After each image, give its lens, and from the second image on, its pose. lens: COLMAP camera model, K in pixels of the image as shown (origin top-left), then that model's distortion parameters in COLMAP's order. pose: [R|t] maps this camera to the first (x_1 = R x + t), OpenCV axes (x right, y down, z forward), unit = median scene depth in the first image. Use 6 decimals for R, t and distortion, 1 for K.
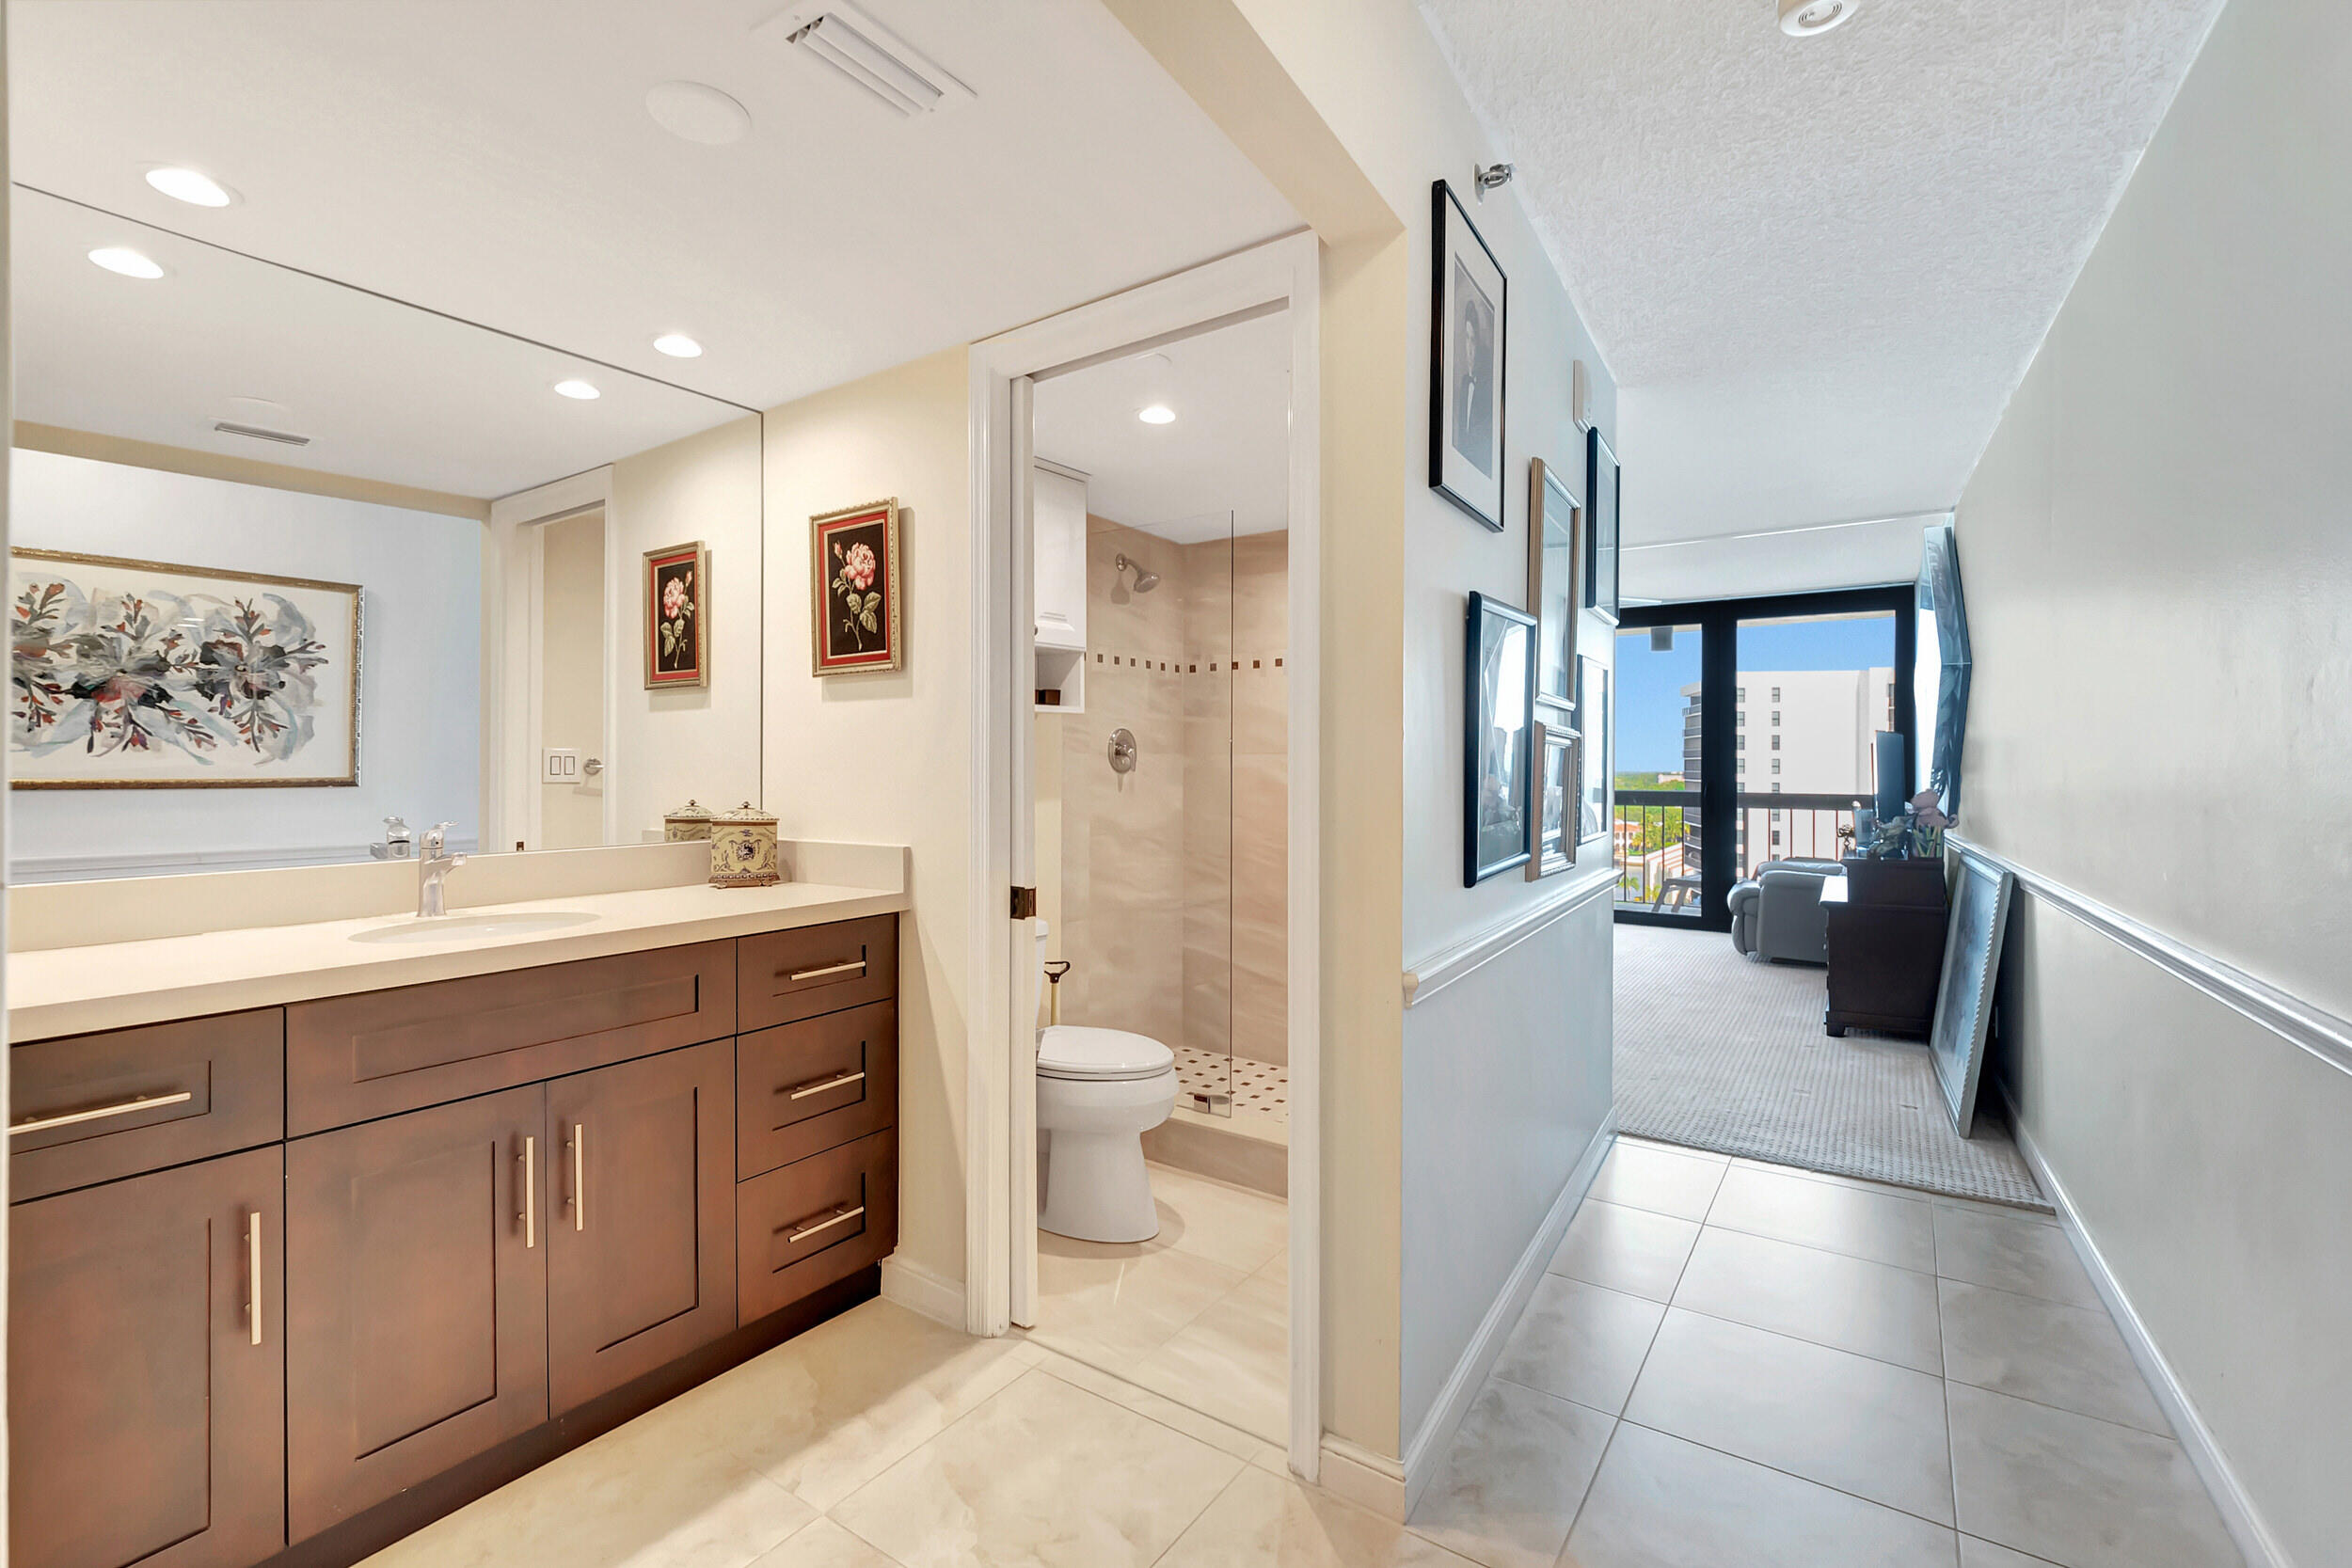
lens RADIAL K [[1019.0, 0, 1184.4], [0, 1019.0, 770.2], [0, 0, 1]] dist [-0.001327, -0.007800]
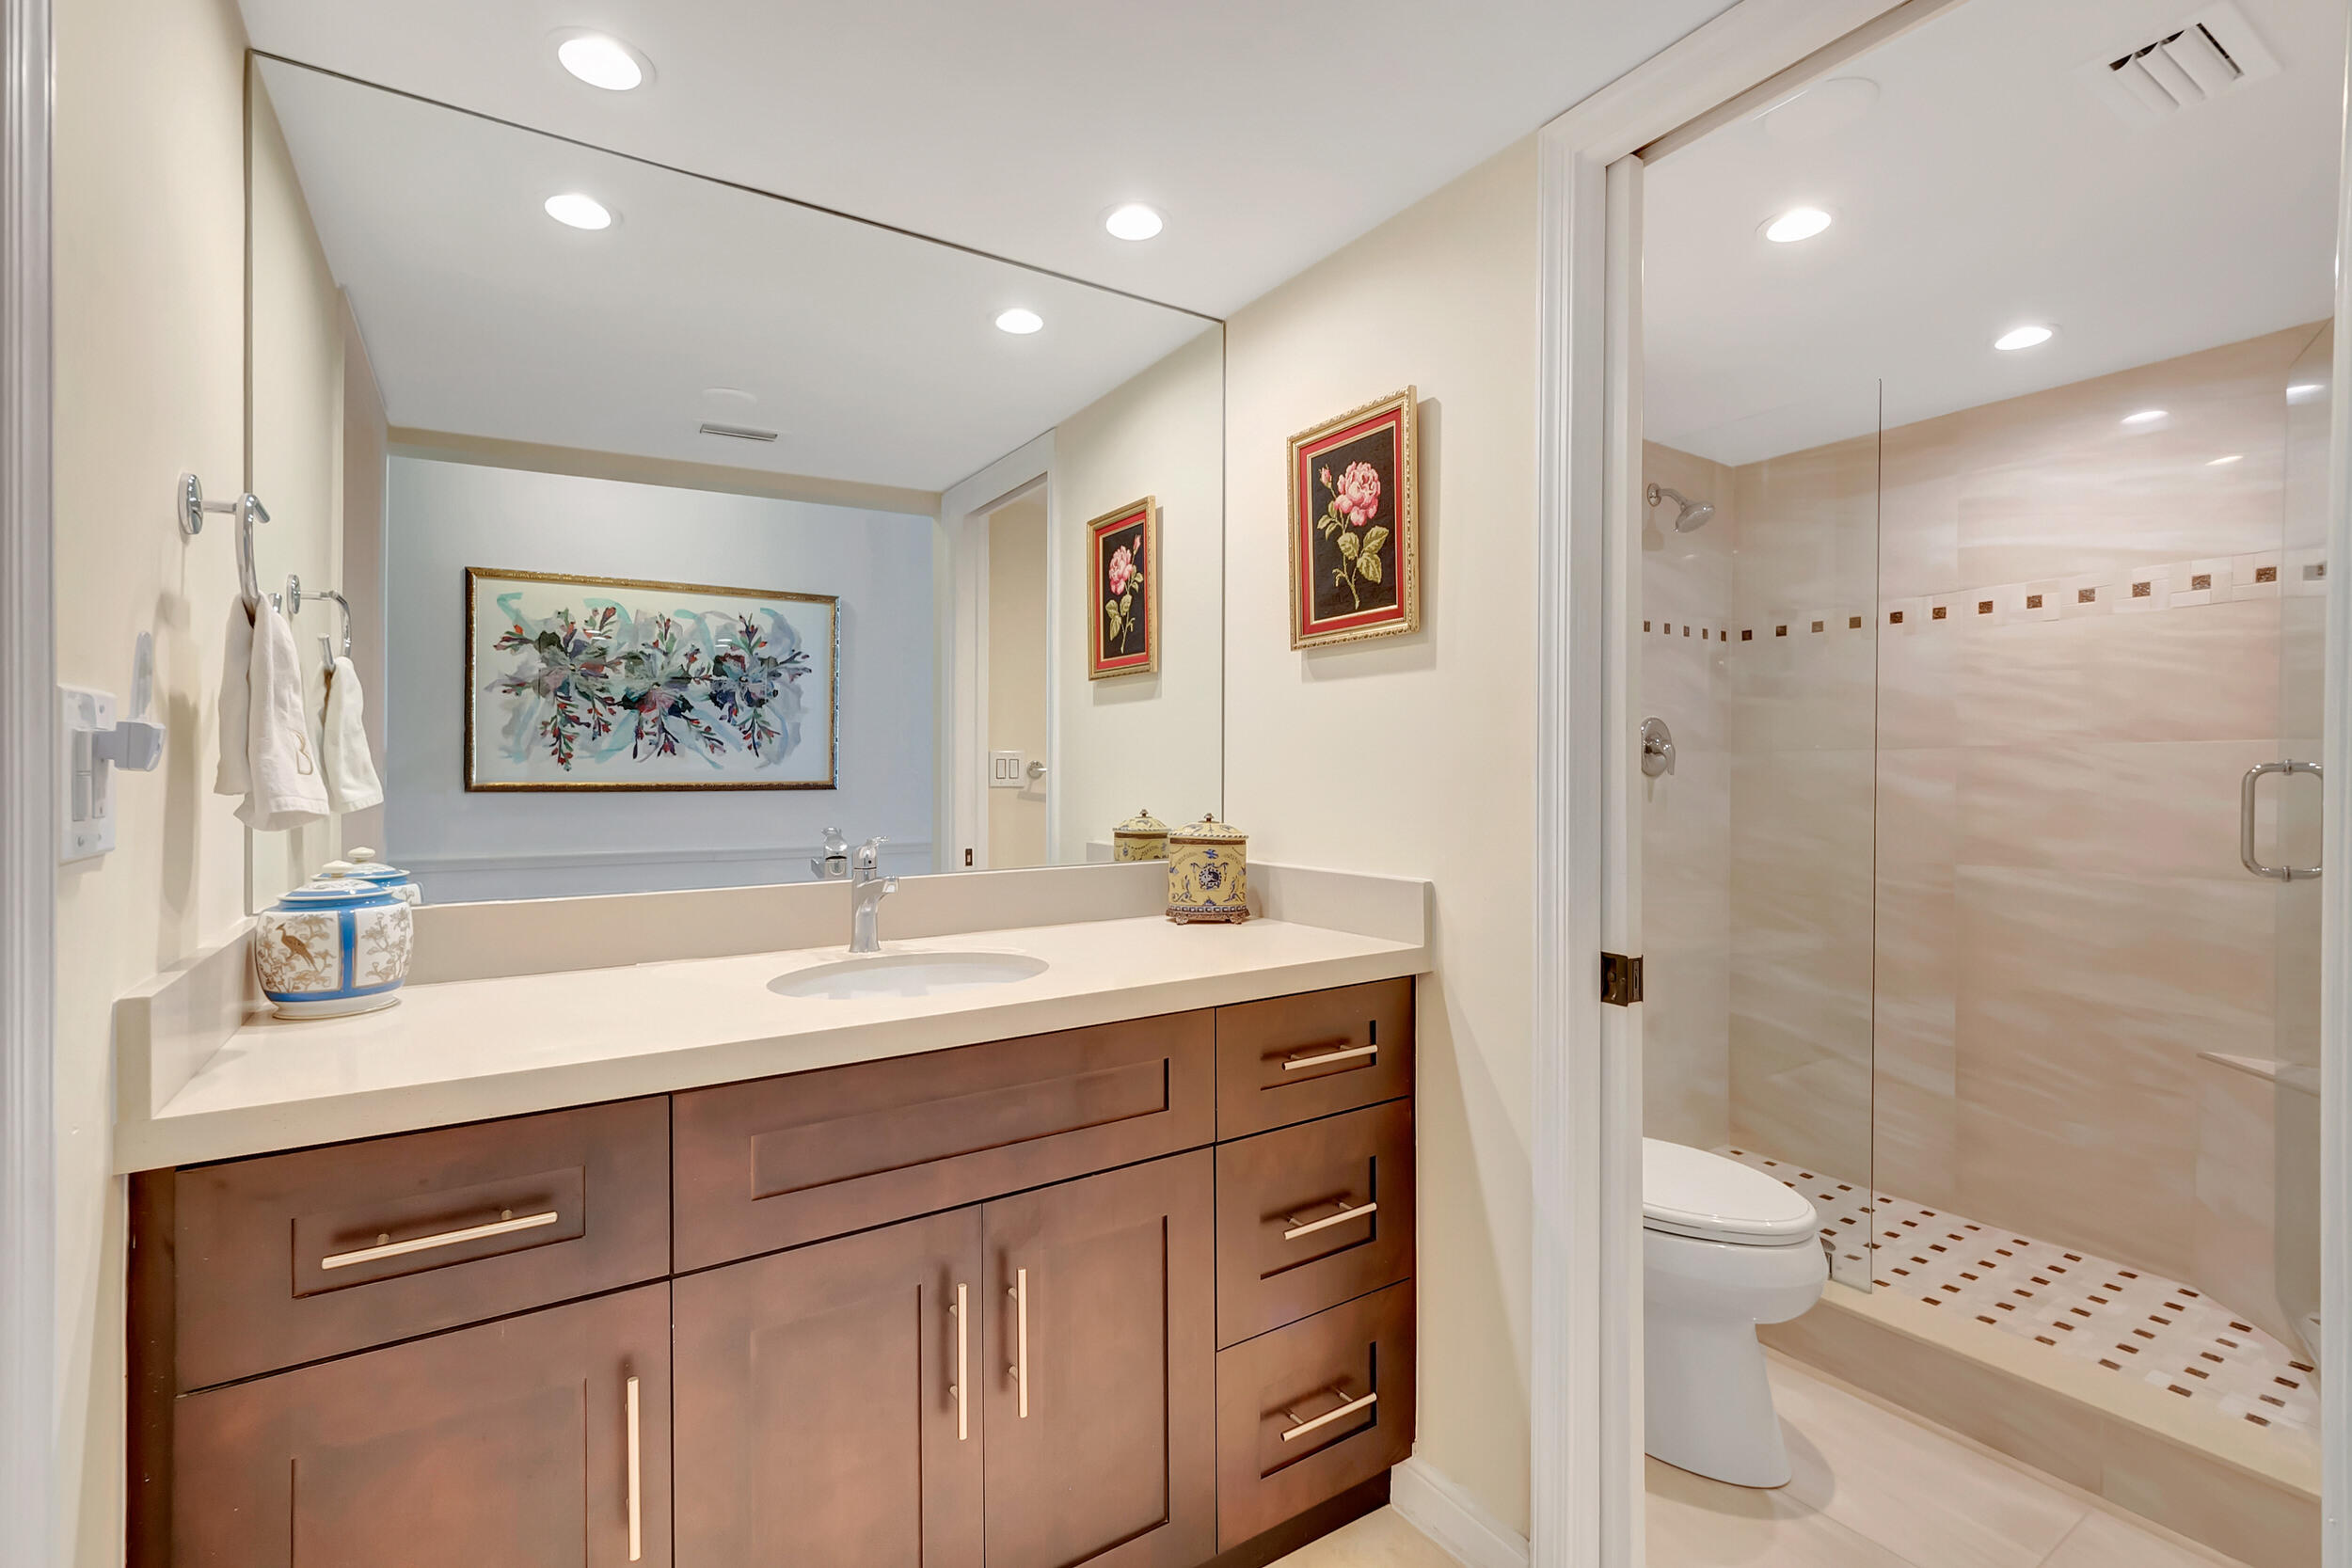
lens RADIAL K [[1060.2, 0, 1177.9], [0, 1060.2, 767.5], [0, 0, 1]] dist [-0.000788, -0.000265]
pose [[0.924818, -0.003318, -0.380394, -0.133782], [0.000838, 0.999977, -0.006685, 0.001209], [0.380408, 0.005863, 0.924800, 0.223114]]
